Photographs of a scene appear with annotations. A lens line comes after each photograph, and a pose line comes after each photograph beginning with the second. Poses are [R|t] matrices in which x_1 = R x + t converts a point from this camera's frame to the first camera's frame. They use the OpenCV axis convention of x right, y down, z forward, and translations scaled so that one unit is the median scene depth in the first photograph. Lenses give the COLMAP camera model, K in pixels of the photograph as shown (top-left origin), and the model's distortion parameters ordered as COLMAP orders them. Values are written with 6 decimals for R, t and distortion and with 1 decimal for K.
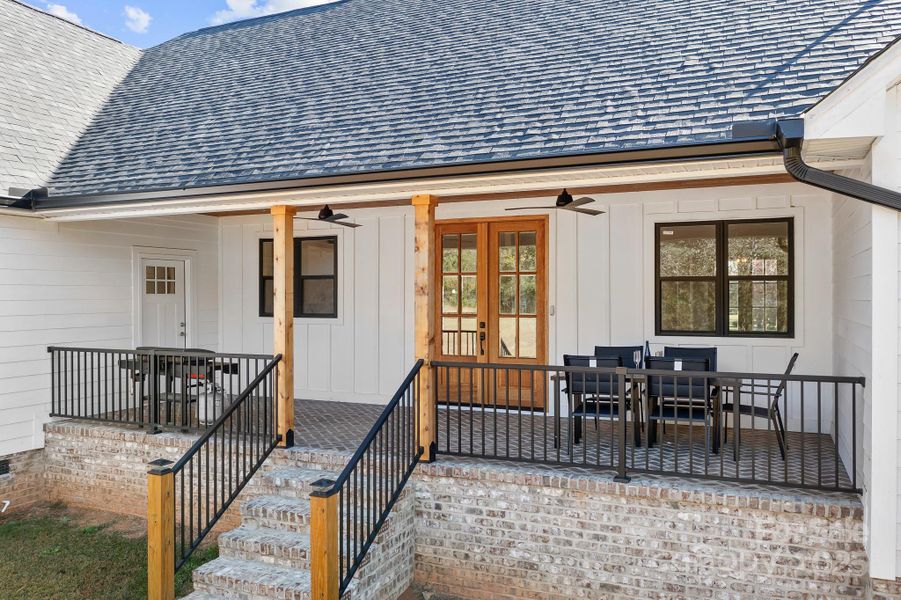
lens RADIAL K [[710.7, 0, 450.5], [0, 710.7, 300.0], [0, 0, 1]] dist [-0.009060, -0.004156]
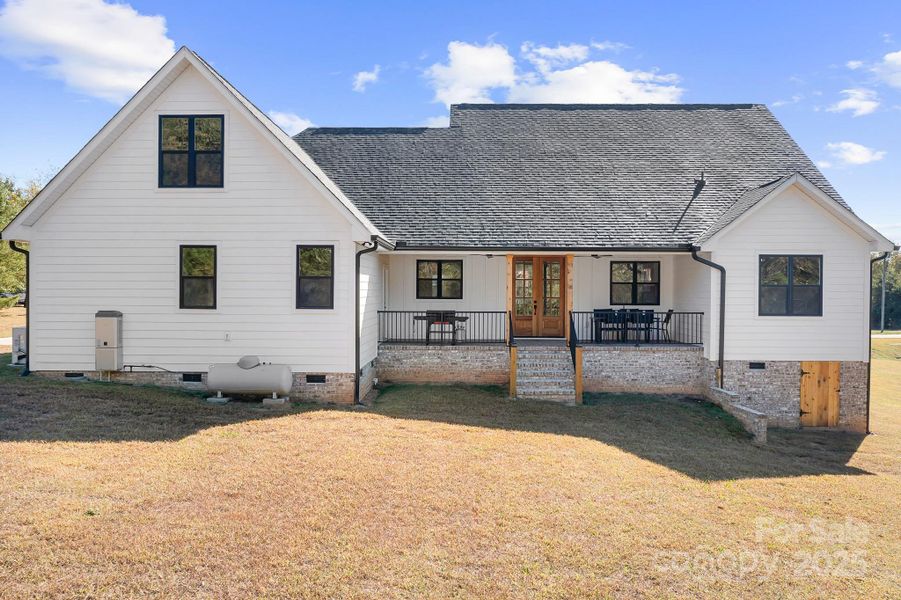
lens RADIAL K [[710.7, 0, 450.5], [0, 710.7, 300.0], [0, 0, 1]] dist [-0.009060, -0.004156]
pose [[0.920152, 0.003342, 0.391547, -1.278964], [-0.005842, 0.999969, 0.005192, 0.021427], [-0.391517, -0.007065, 0.920144, -1.159658]]
